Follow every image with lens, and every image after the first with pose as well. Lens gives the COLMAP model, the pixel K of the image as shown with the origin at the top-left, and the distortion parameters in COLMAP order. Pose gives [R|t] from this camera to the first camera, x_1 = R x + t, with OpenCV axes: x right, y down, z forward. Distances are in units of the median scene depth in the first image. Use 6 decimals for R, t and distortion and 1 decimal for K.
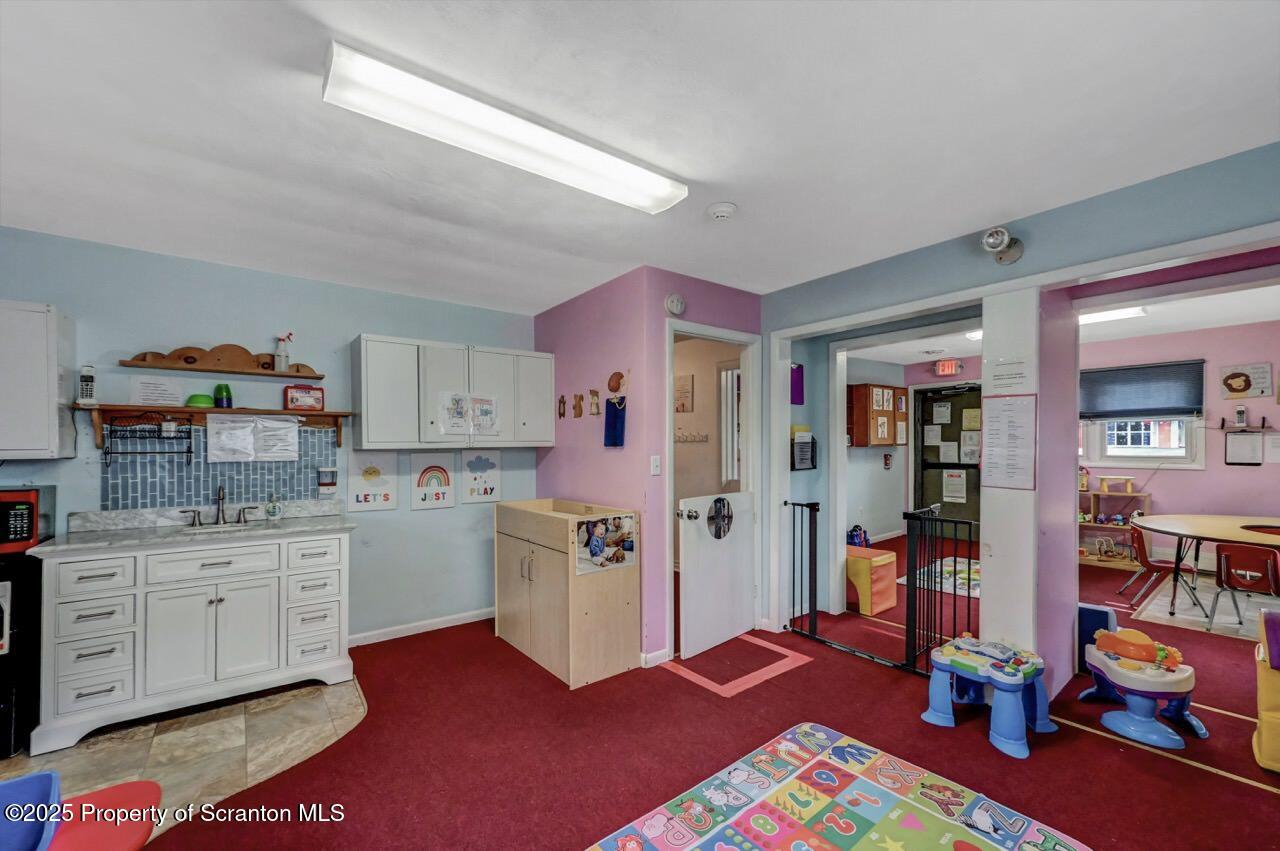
lens RADIAL K [[521.0, 0, 641.6], [0, 521.0, 446.2], [0, 0, 1]] dist [-0.000254, -0.000025]
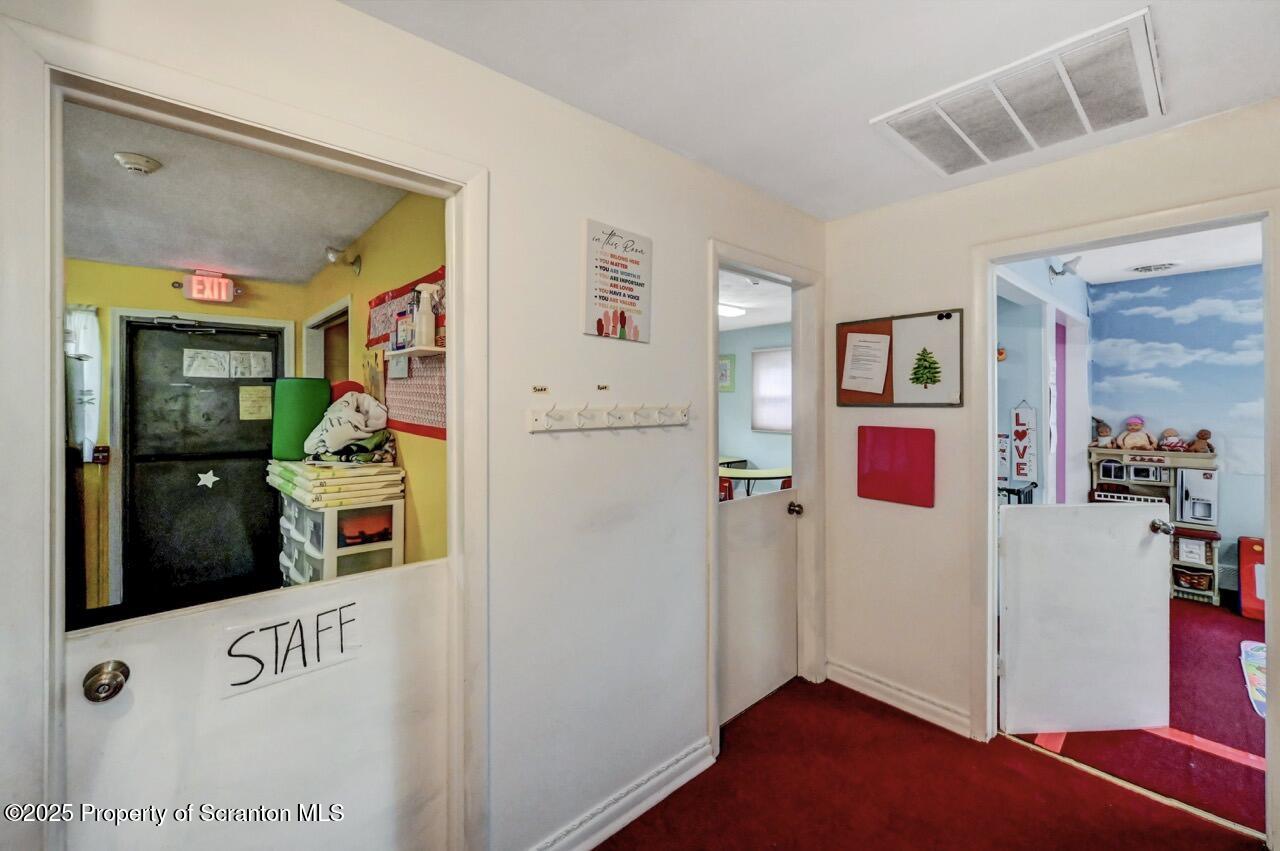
lens RADIAL K [[522.7, 0, 641.6], [0, 522.7, 405.3], [0, 0, 1]] dist [0.000231, 0.000099]
pose [[-0.068403, -0.003462, 0.997652, -0.436227], [0.002282, 0.999991, 0.003626, -0.041500], [-0.997655, 0.002524, -0.068395, 1.727443]]
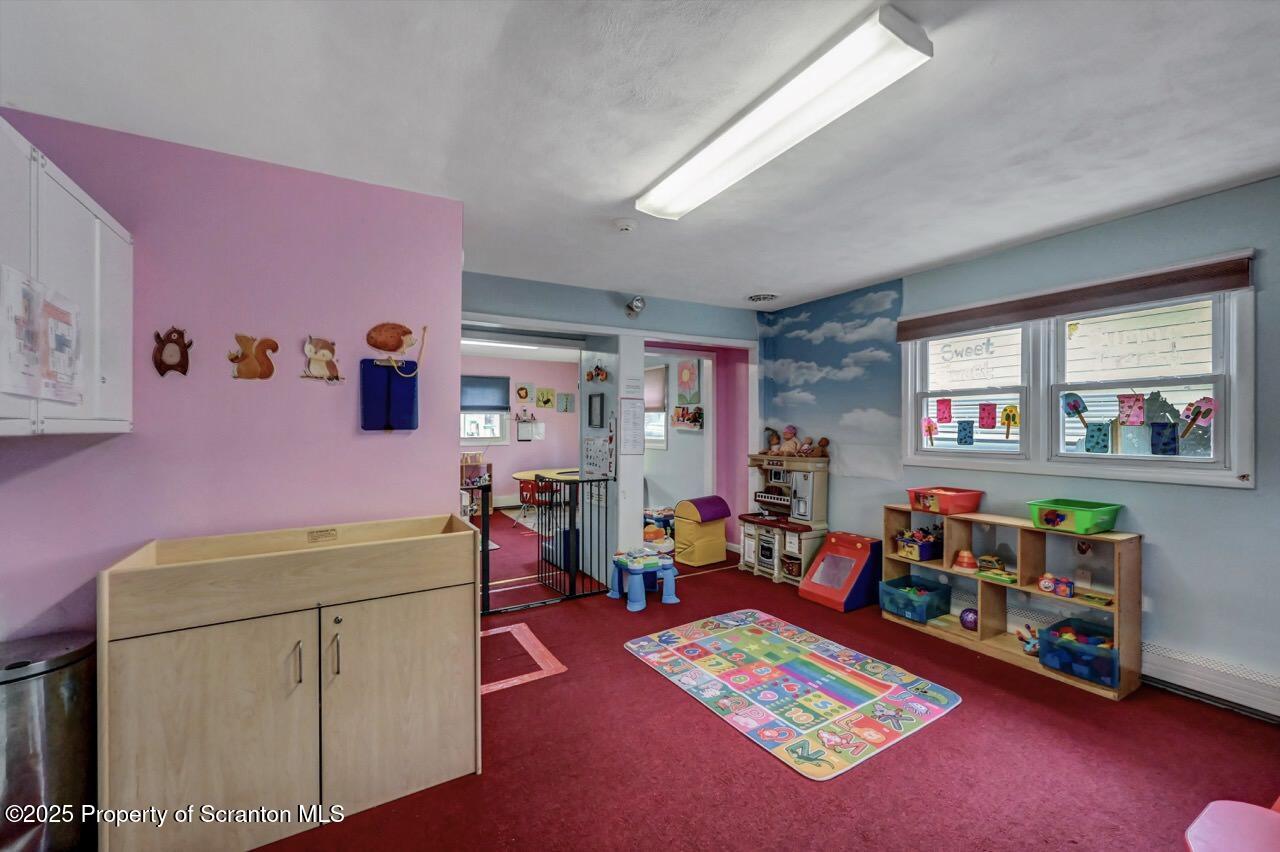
lens RADIAL K [[512.0, 0, 640.0], [0, 512.0, 426.0], [0, 0, 1]] dist [0.000178, 0.000018]
pose [[0.117896, 0.006775, 0.993003, -0.718244], [0.004633, 0.999962, -0.007372, 0.001055], [-0.993015, 0.005469, 0.117861, 0.623565]]
